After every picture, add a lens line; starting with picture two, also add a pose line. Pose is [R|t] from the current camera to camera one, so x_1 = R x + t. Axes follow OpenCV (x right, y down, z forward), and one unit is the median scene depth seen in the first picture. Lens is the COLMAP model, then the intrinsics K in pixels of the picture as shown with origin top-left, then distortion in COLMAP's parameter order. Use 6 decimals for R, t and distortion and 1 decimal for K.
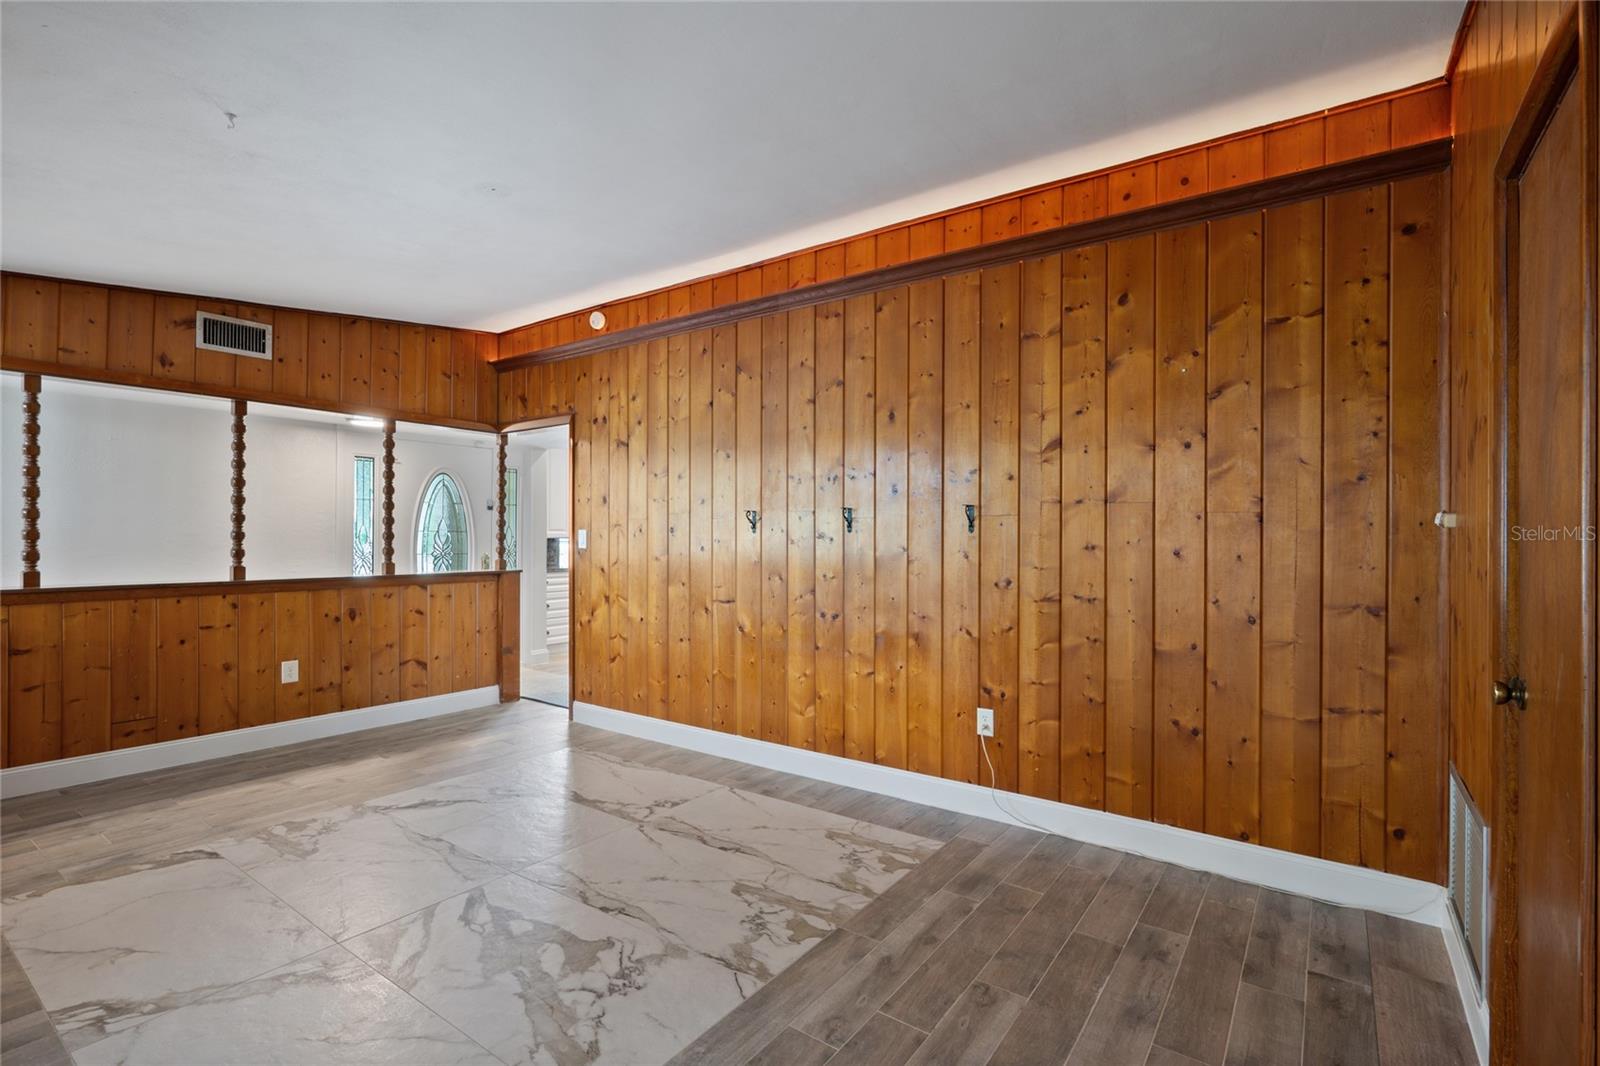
lens RADIAL K [[728.6, 0, 802.3], [0, 728.6, 539.3], [0, 0, 1]] dist [-0.001536, -0.000497]
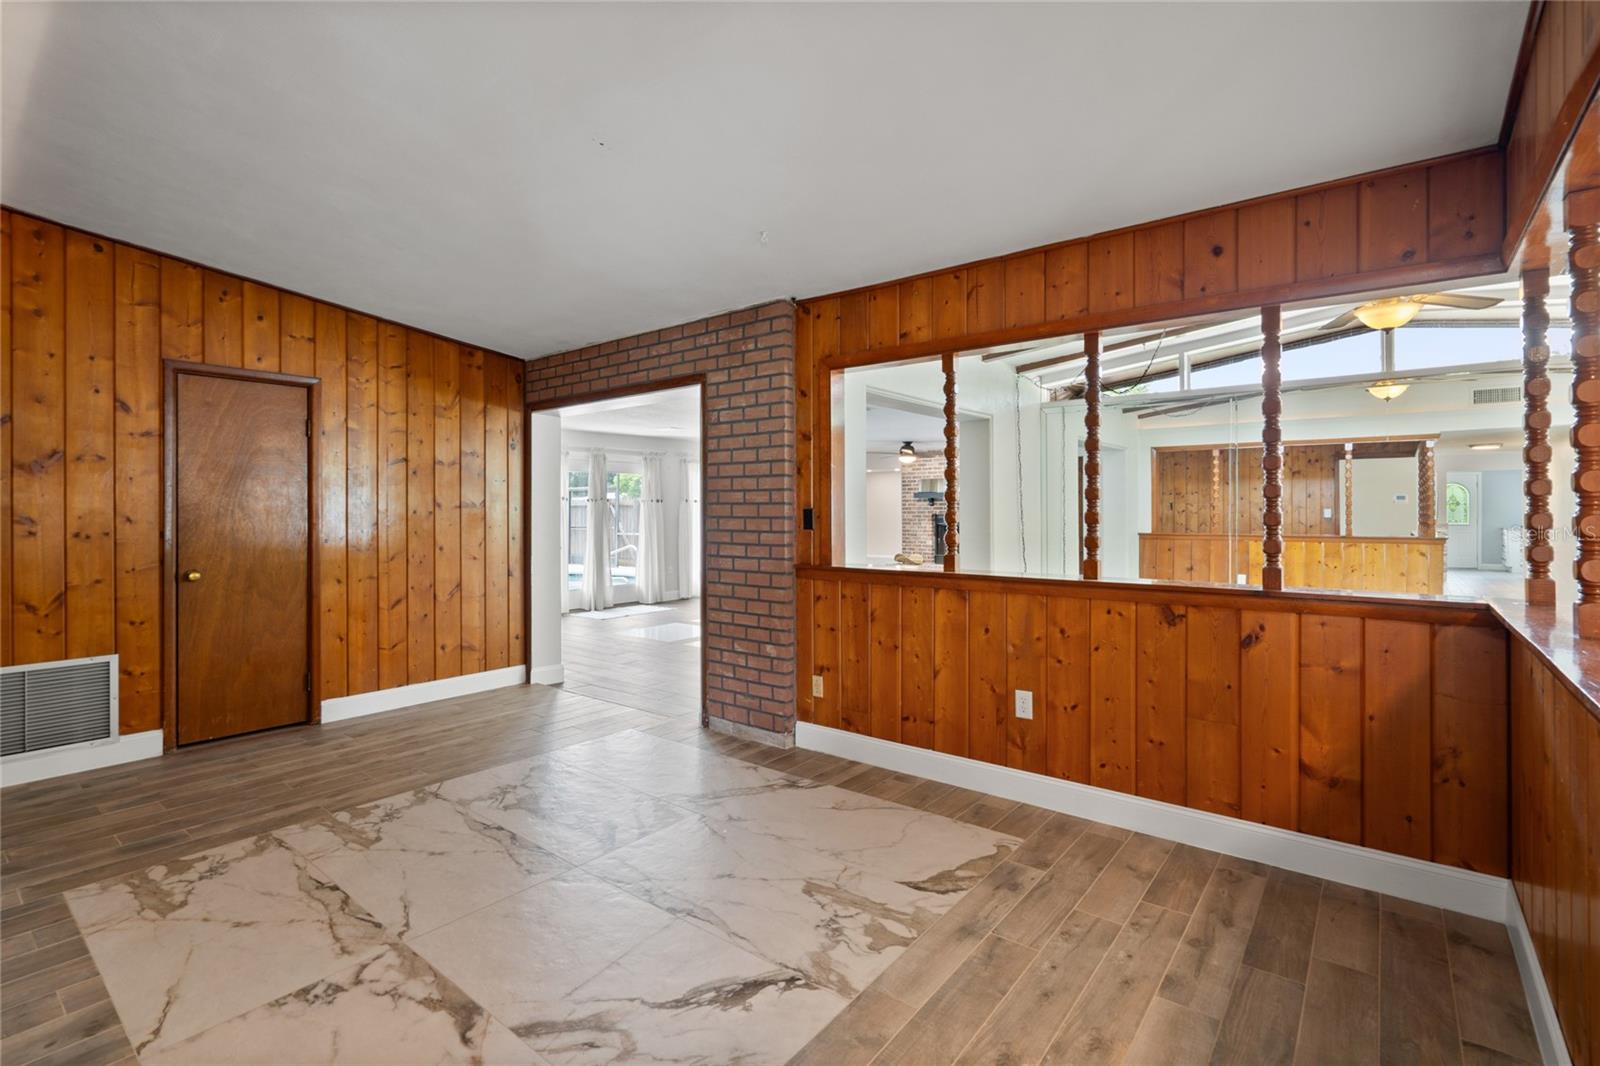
lens RADIAL K [[728.6, 0, 820.3], [0, 728.6, 509.6], [0, 0, 1]] dist [-0.001536, -0.000497]
pose [[-0.999478, -0.002554, 0.032221, -0.723949], [-0.002477, 0.999994, 0.002426, -0.023681], [-0.032227, 0.002345, -0.999478, 1.885806]]
